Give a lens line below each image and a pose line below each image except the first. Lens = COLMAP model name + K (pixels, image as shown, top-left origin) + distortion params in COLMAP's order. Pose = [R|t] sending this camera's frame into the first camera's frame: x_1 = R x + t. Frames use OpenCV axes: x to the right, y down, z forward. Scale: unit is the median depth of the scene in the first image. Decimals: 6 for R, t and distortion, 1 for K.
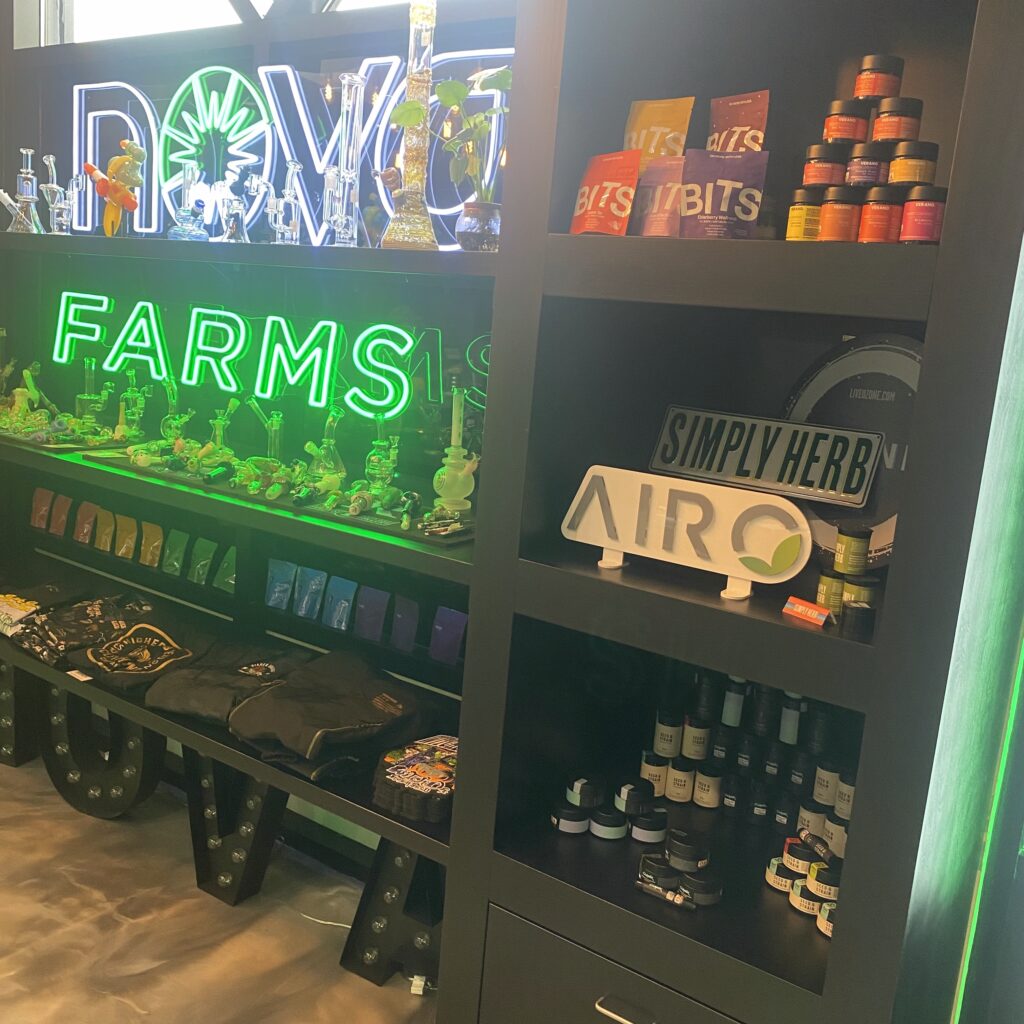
lens RADIAL K [[1048.4, 0, 501.5], [0, 1048.4, 505.7], [0, 0, 1]] dist [0.021380, 0.000000]
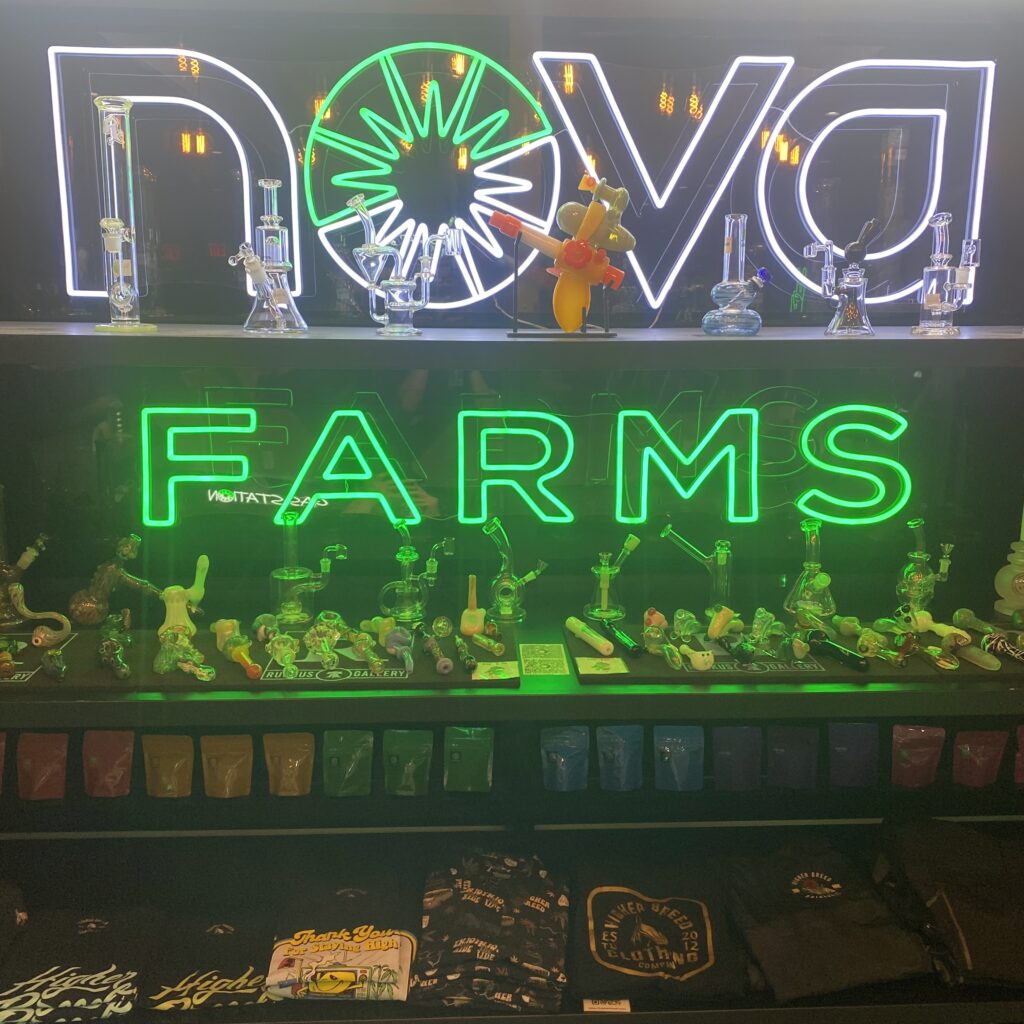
lens RADIAL K [[1048.4, 0, 512.9], [0, 1048.4, 514.1], [0, 0, 1]] dist [0.021380, 0.000000]
pose [[0.780273, -0.205314, 0.590779, -0.941242], [0.174702, 0.978532, 0.109332, -0.266066], [-0.600544, 0.017901, 0.799392, 0.623512]]
